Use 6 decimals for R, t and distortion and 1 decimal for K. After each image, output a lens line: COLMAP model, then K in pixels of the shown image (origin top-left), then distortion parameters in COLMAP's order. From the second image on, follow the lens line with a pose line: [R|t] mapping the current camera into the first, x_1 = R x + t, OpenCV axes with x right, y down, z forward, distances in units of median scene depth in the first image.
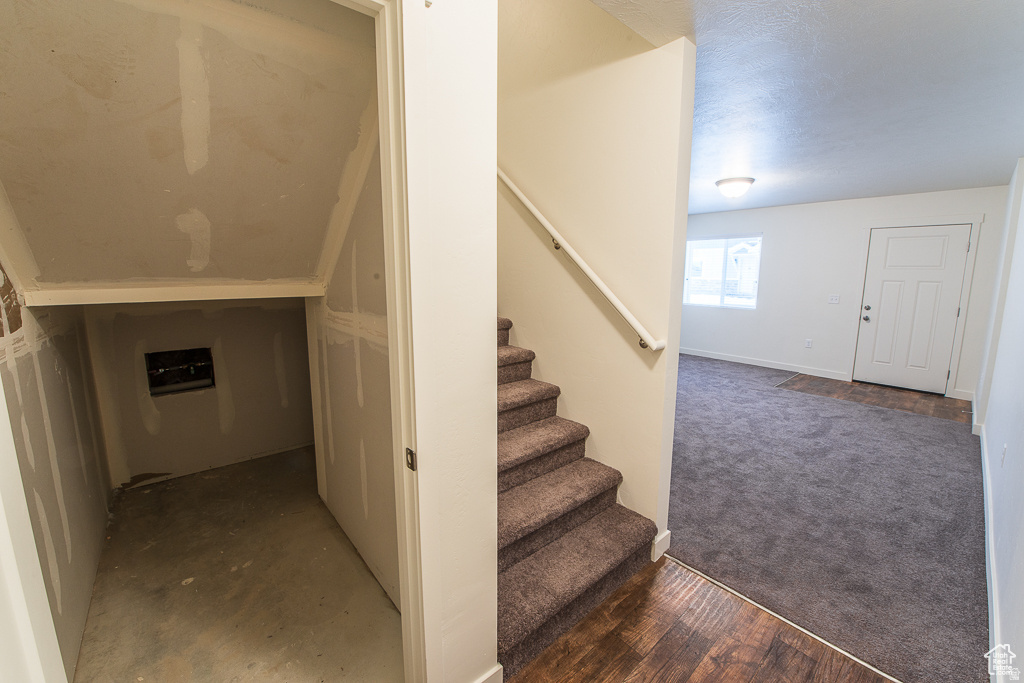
lens RADIAL K [[404.3, 0, 512.9], [0, 404.3, 336.6], [0, 0, 1]] dist [-0.016348, 0.000054]
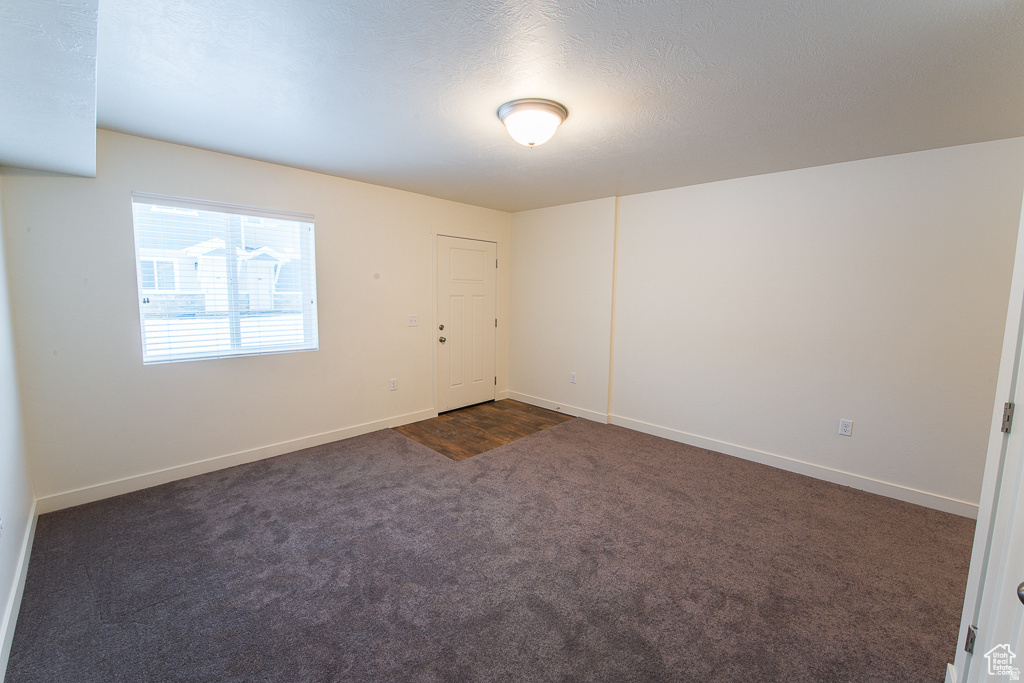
lens RADIAL K [[404.3, 0, 513.7], [0, 404.3, 336.2], [0, 0, 1]] dist [-0.016348, 0.000054]
pose [[-0.076109, -0.115543, 0.990382, 0.019054], [0.146169, 0.981240, 0.125709, -0.139429], [-0.986328, 0.154331, -0.057792, 0.901604]]
